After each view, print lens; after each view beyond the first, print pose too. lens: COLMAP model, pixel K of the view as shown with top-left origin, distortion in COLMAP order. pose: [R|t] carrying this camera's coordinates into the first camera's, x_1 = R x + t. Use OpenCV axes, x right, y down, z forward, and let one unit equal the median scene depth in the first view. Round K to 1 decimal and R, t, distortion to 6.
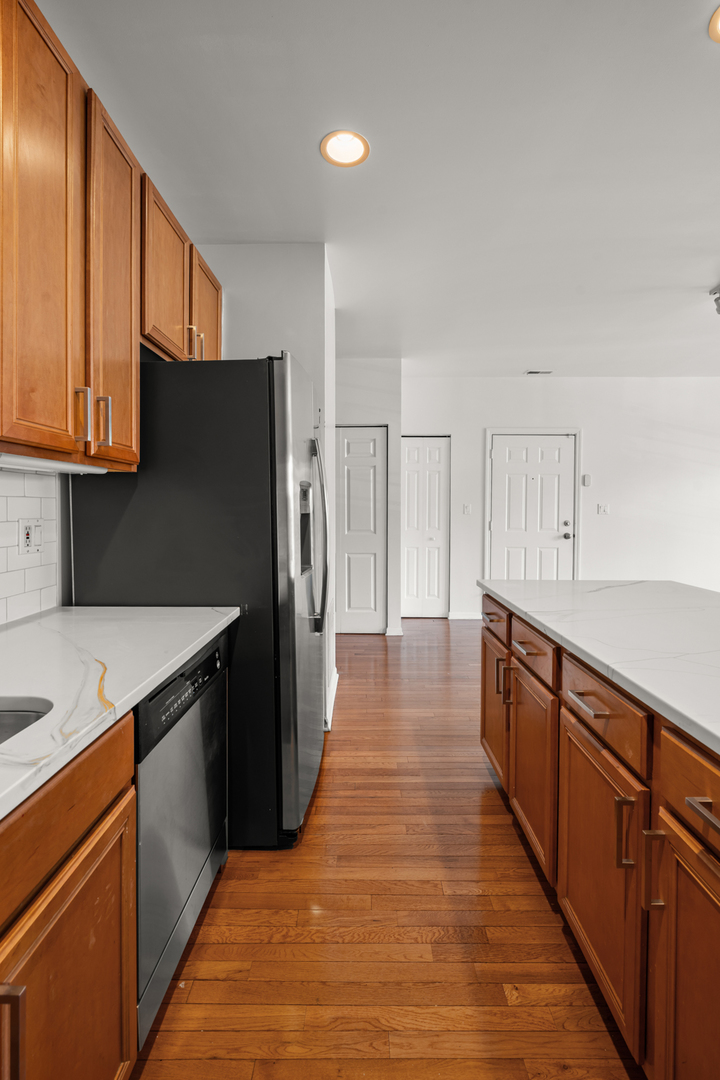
lens RADIAL K [[482.1, 0, 364.6], [0, 482.1, 515.7], [0, 0, 1]] dist [-0.000978, -0.000204]
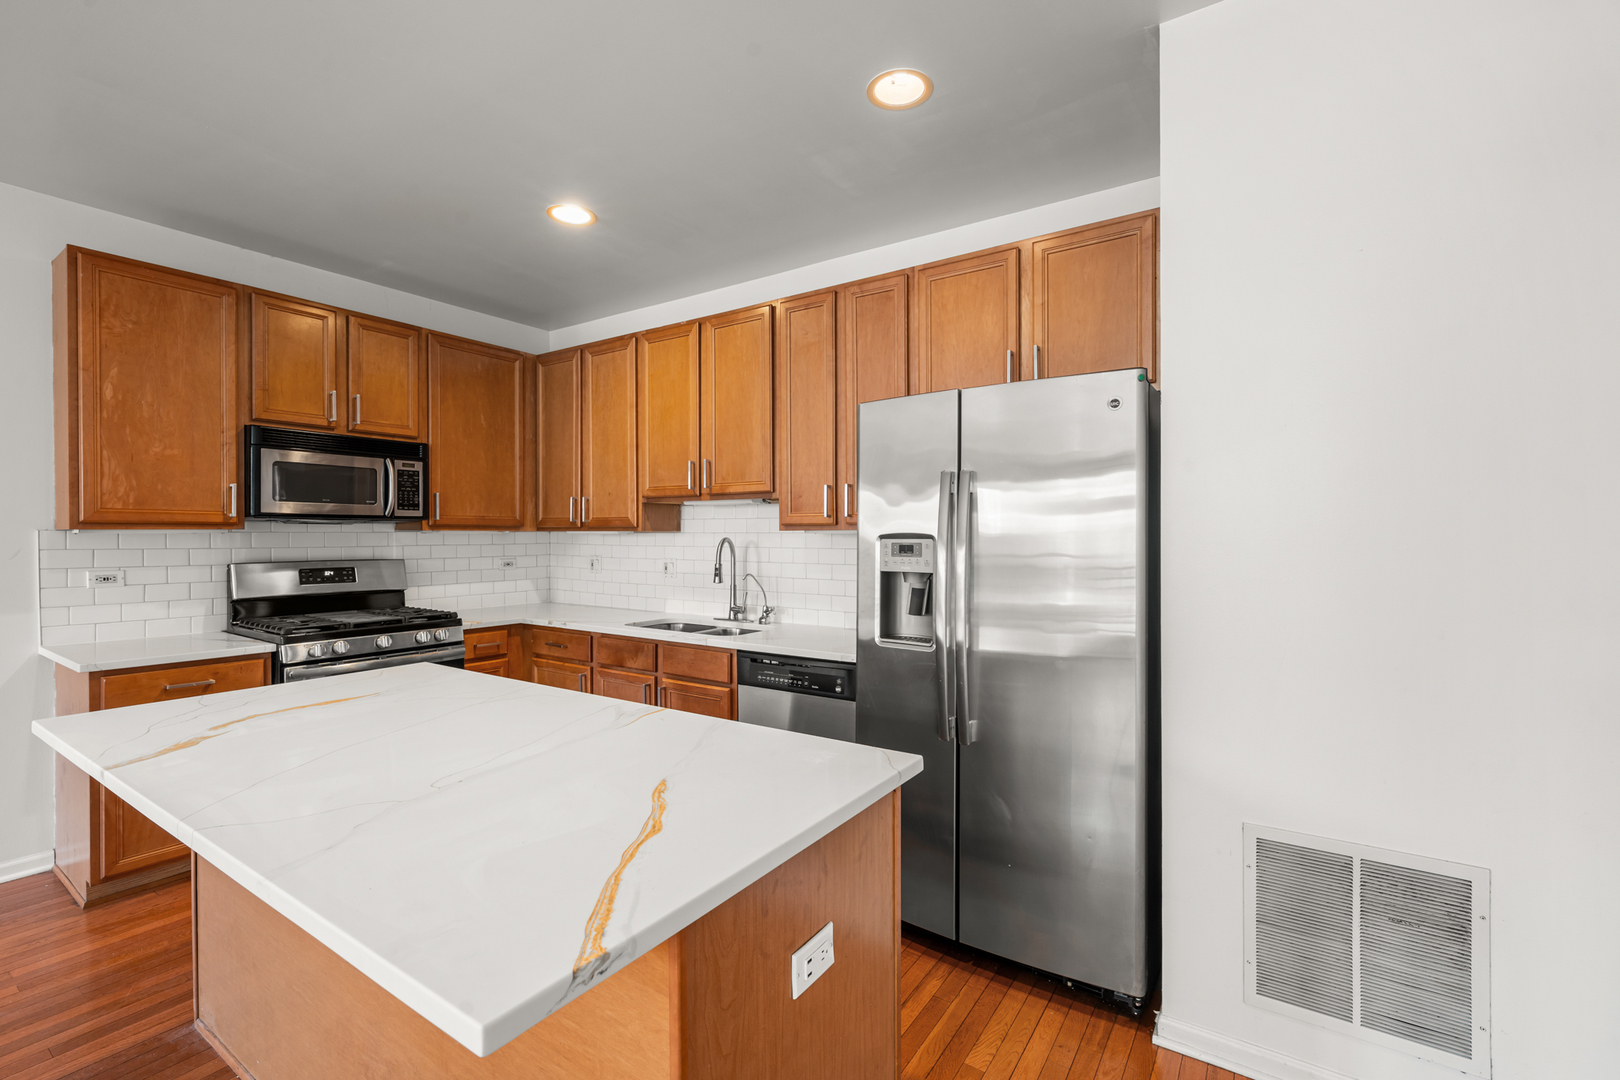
lens RADIAL K [[705.3, 0, 810.0], [0, 705.3, 540.0], [0, 0, 1]] dist [-0.001433, 0.000147]
pose [[-0.560999, 0.003116, -0.827810, 0.843224], [-0.014728, 0.999797, 0.013744, -0.064326], [0.827685, 0.019903, -0.560840, 1.342609]]
